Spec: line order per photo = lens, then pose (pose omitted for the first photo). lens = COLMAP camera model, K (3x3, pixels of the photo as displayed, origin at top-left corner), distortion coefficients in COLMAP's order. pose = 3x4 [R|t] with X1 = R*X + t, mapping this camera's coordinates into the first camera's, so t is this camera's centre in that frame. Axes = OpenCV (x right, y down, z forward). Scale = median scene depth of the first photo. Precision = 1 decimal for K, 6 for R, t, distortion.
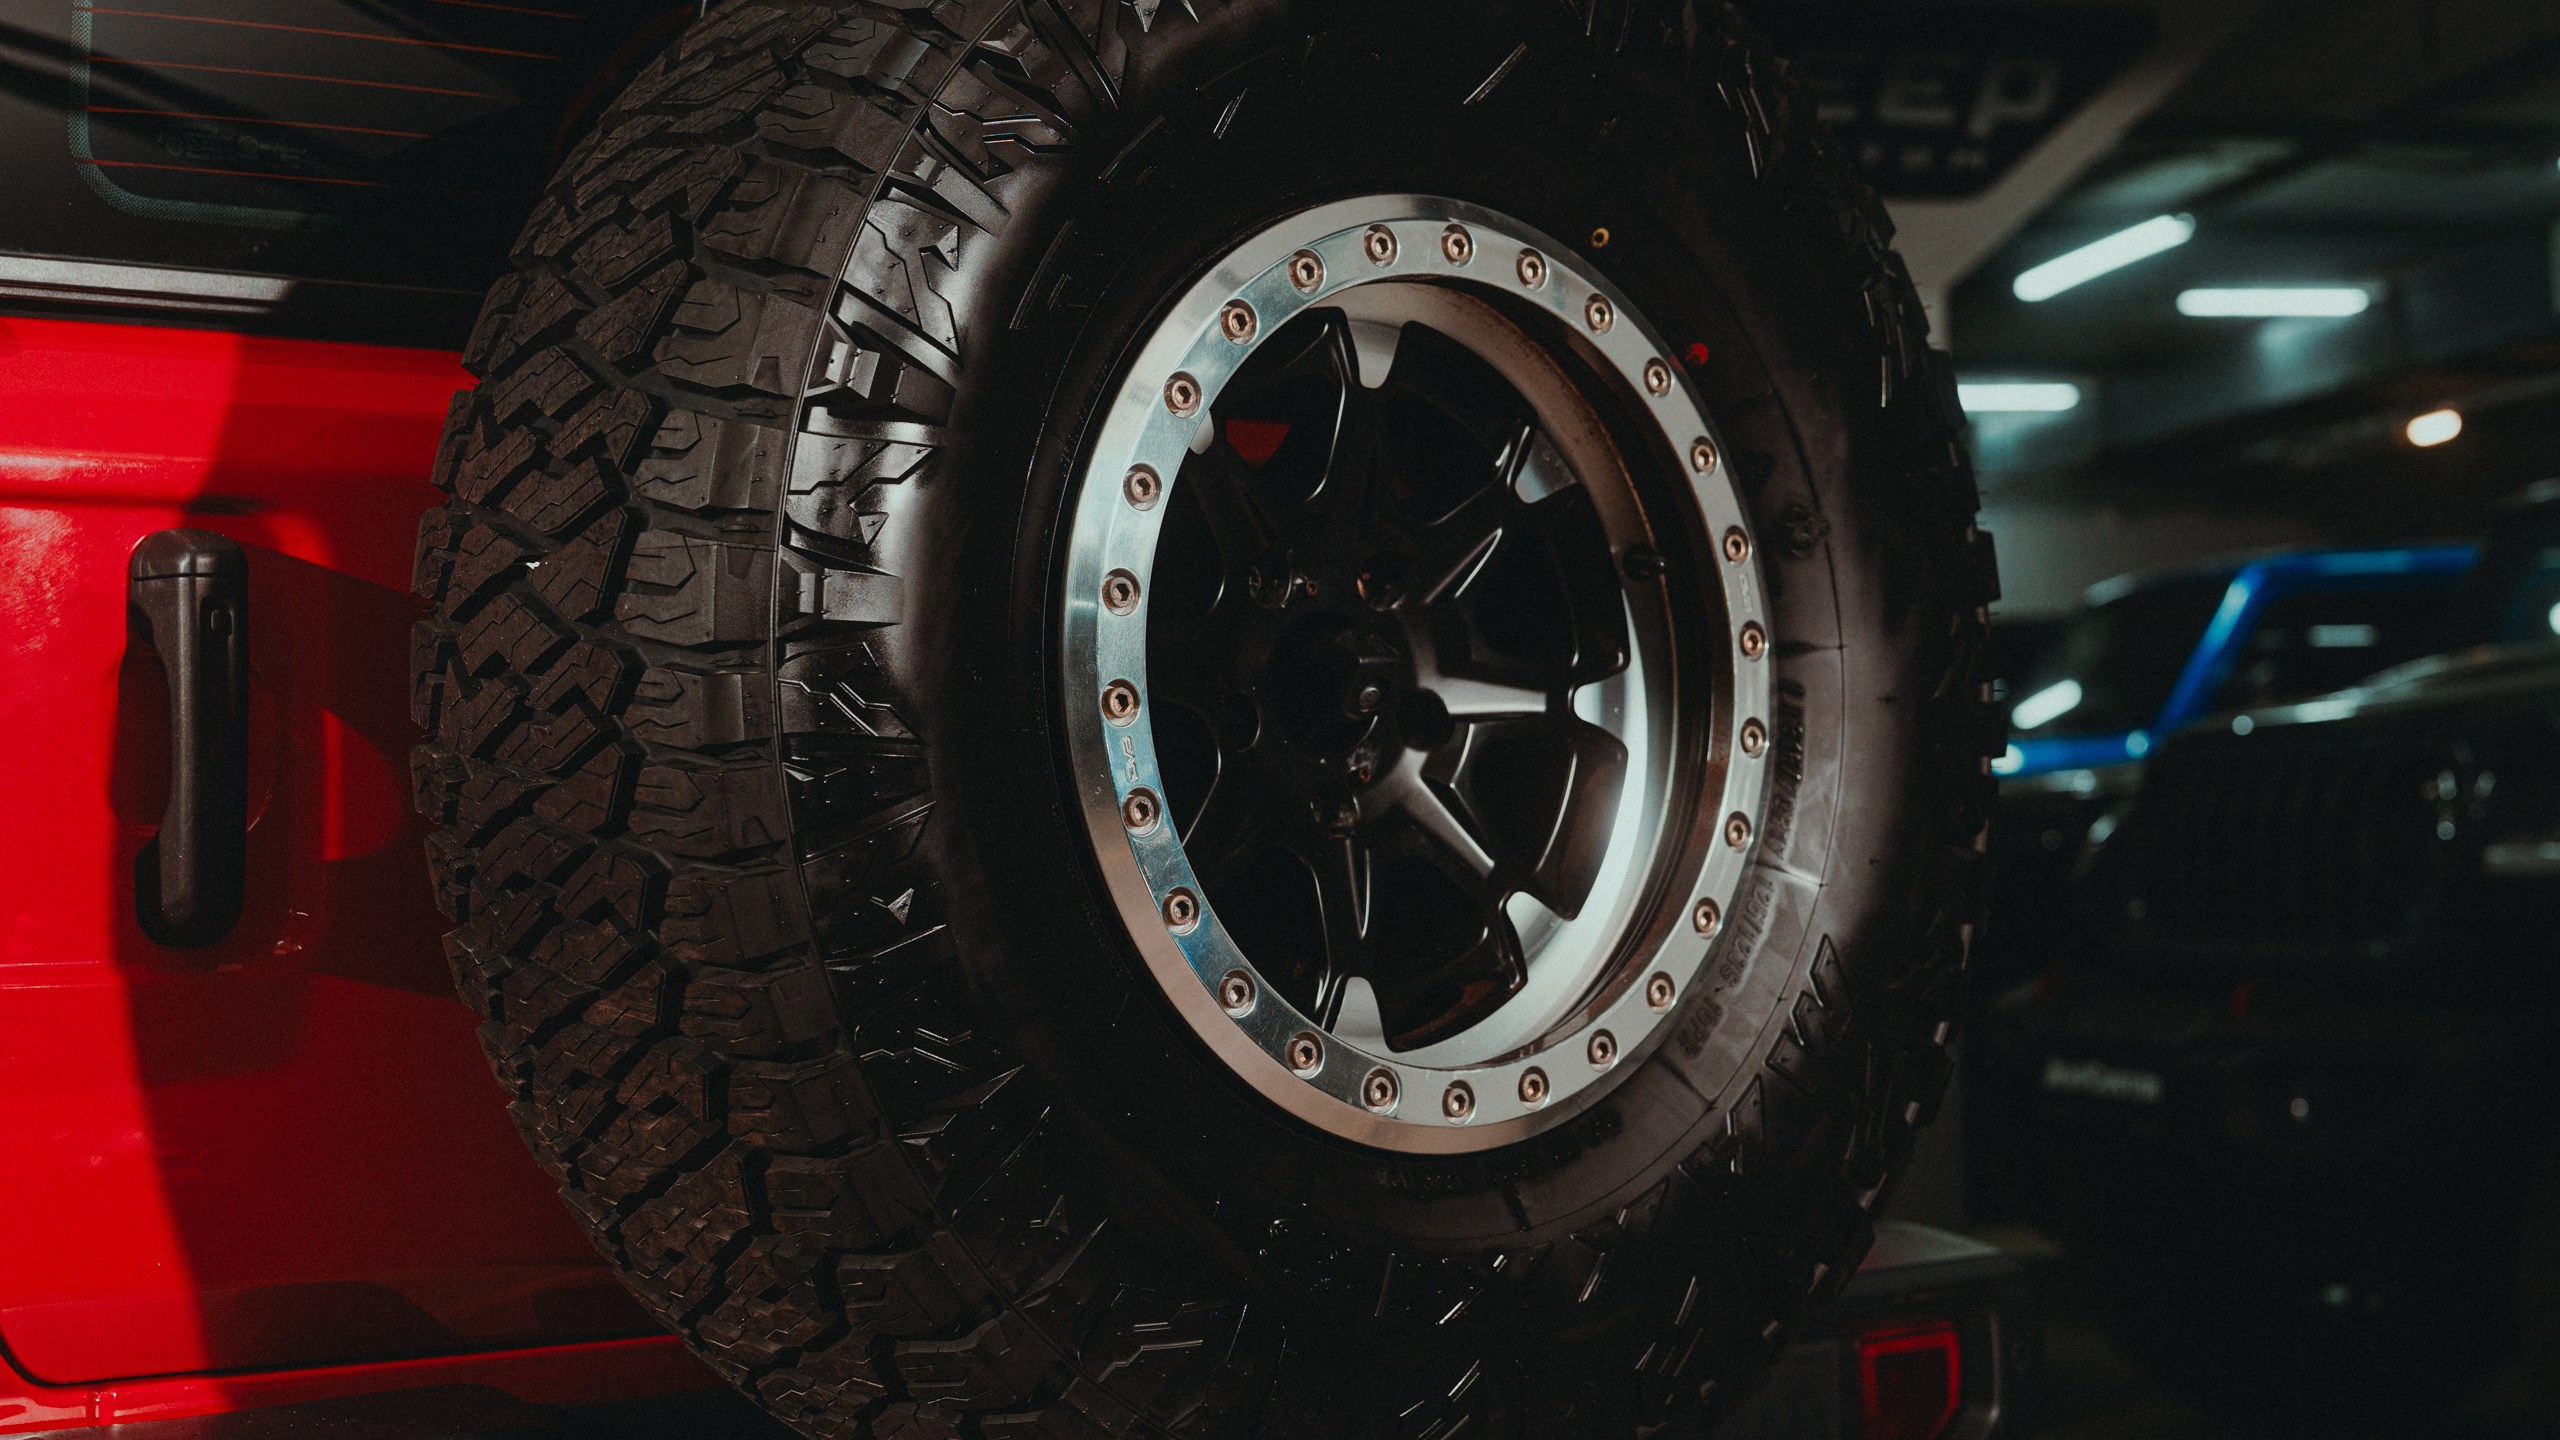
lens RADIAL K [[4059.0, 0, 1287.3], [0, 4059.0, 714.7], [0, 0, 1]] dist [0.011279, 0.000000]
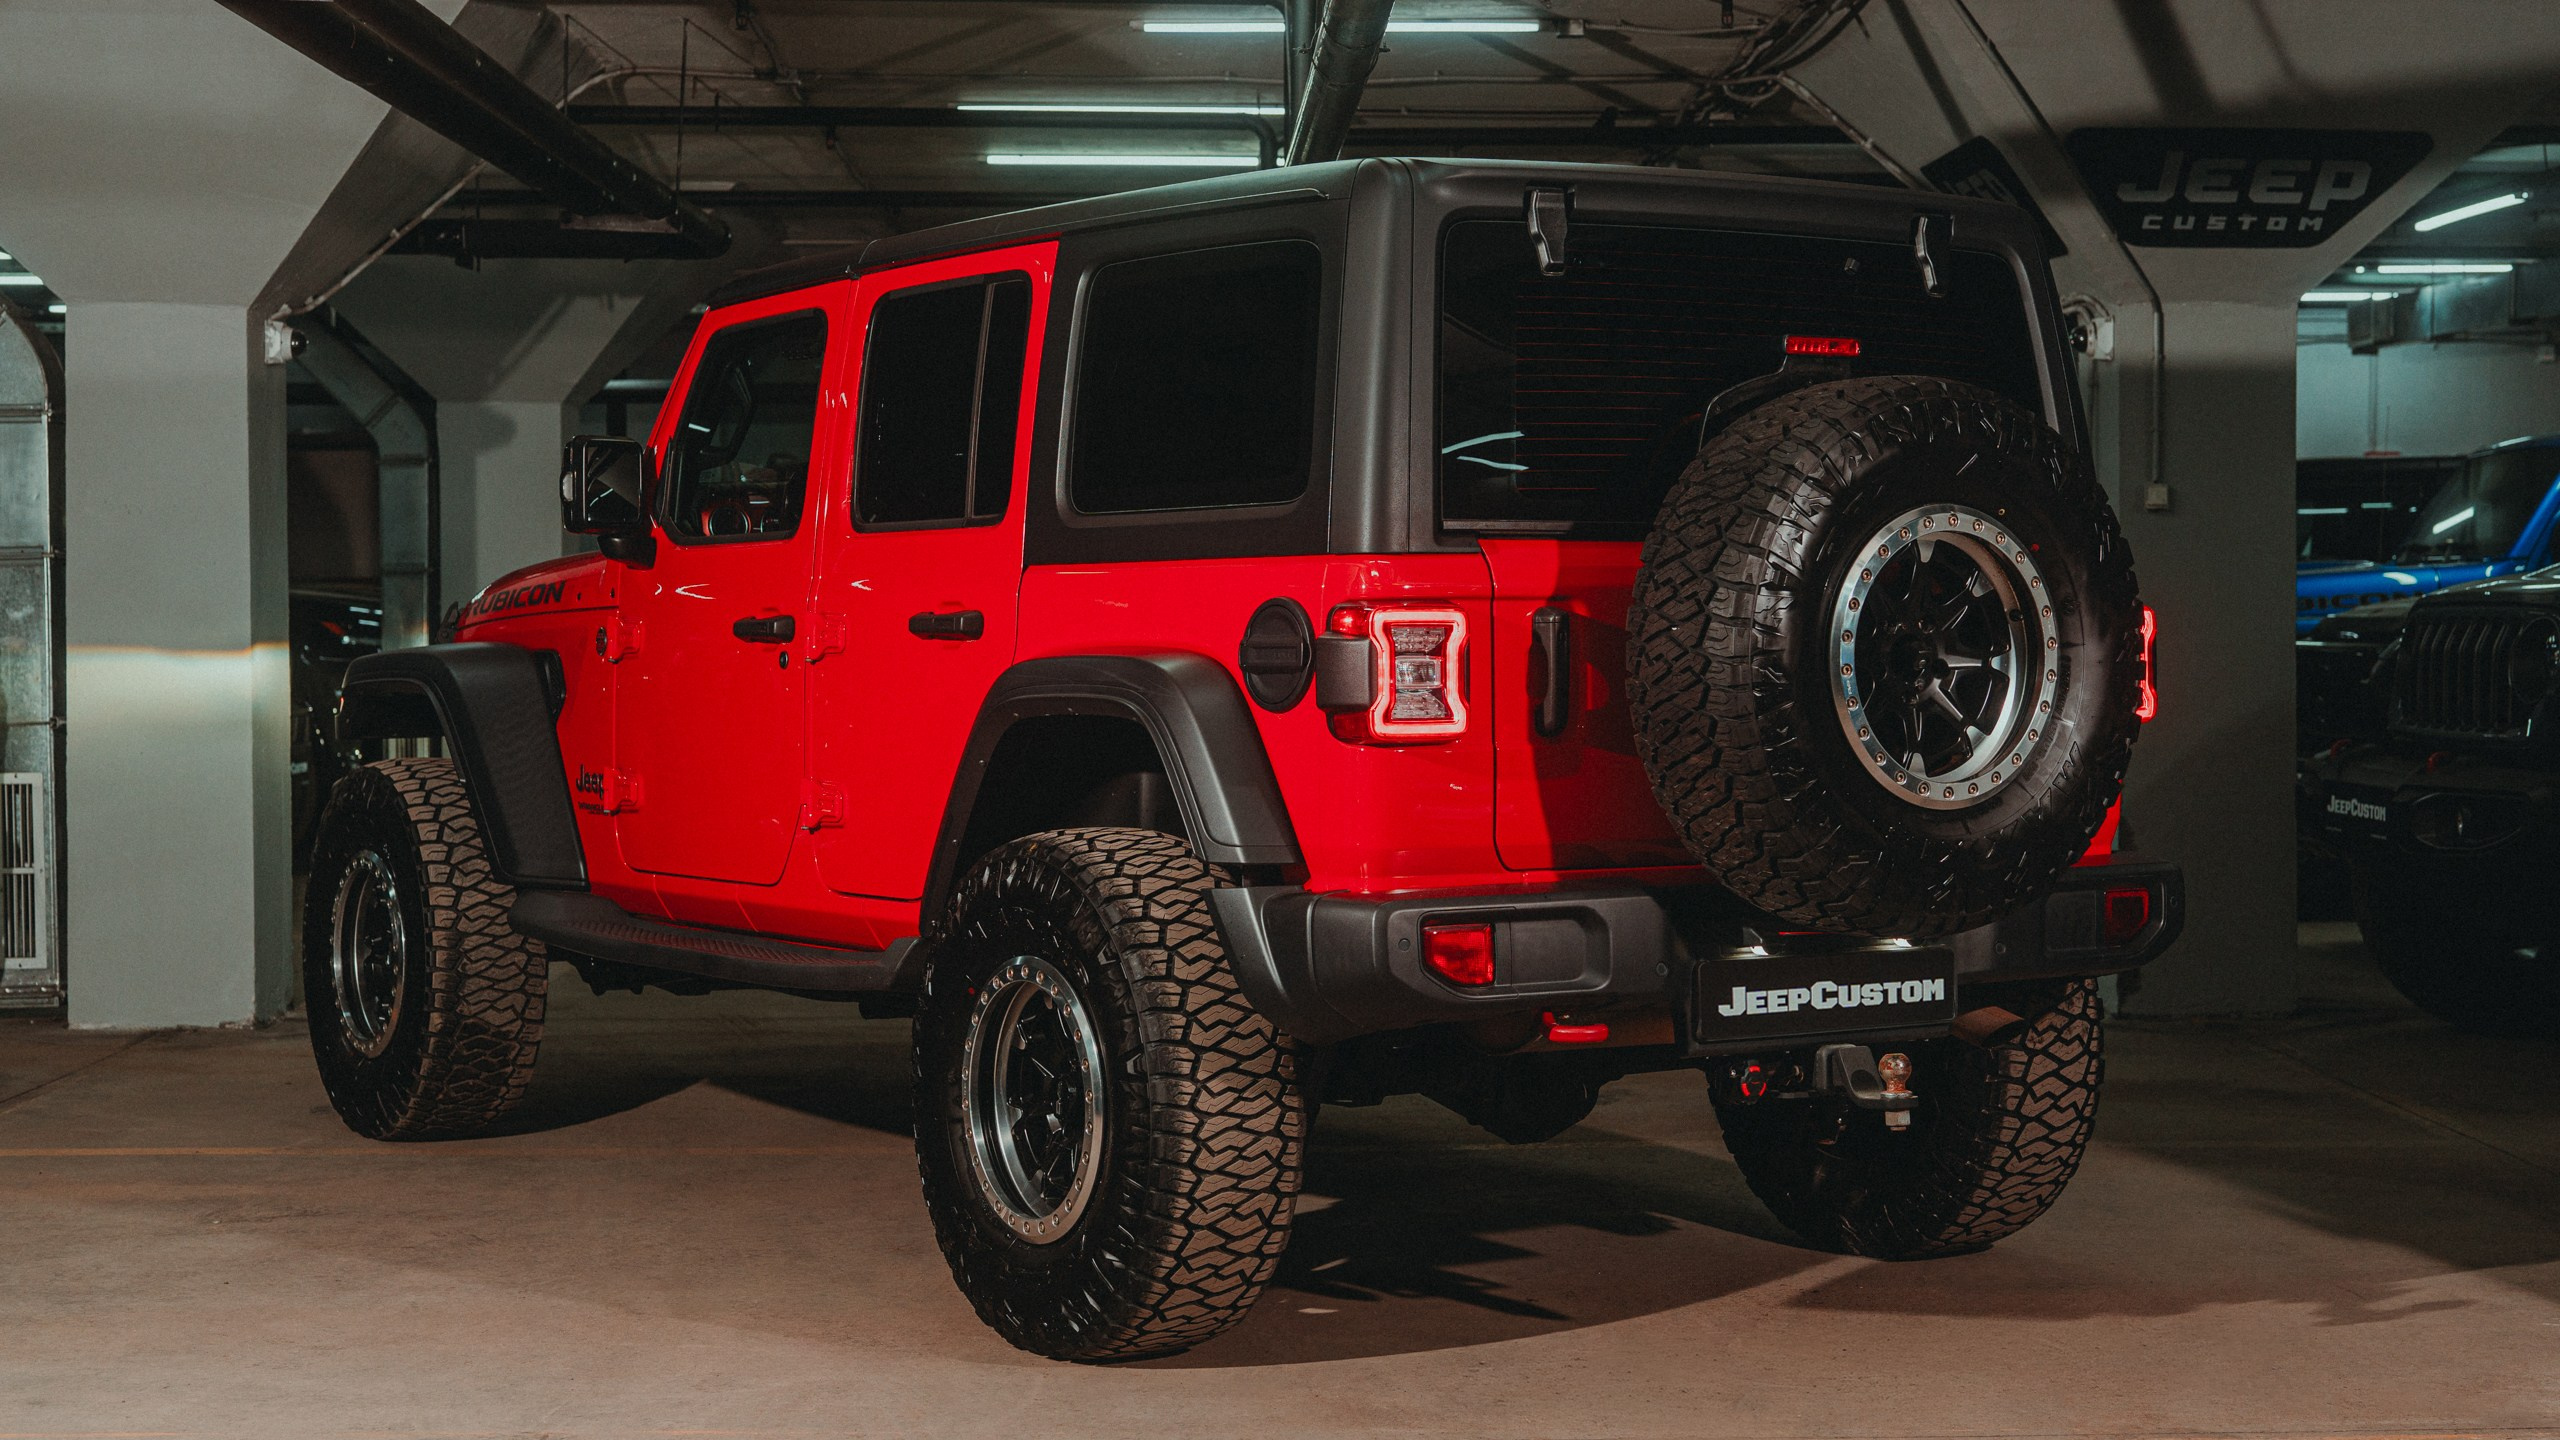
lens RADIAL K [[4059.0, 0, 1263.8], [0, 4059.0, 708.9], [0, 0, 1]] dist [0.011279, 0.000000]
pose [[0.990538, 0.017603, -0.136106, -0.057826], [-0.008864, 0.997875, 0.064553, -0.172243], [0.136953, -0.062736, 0.988589, -2.228072]]
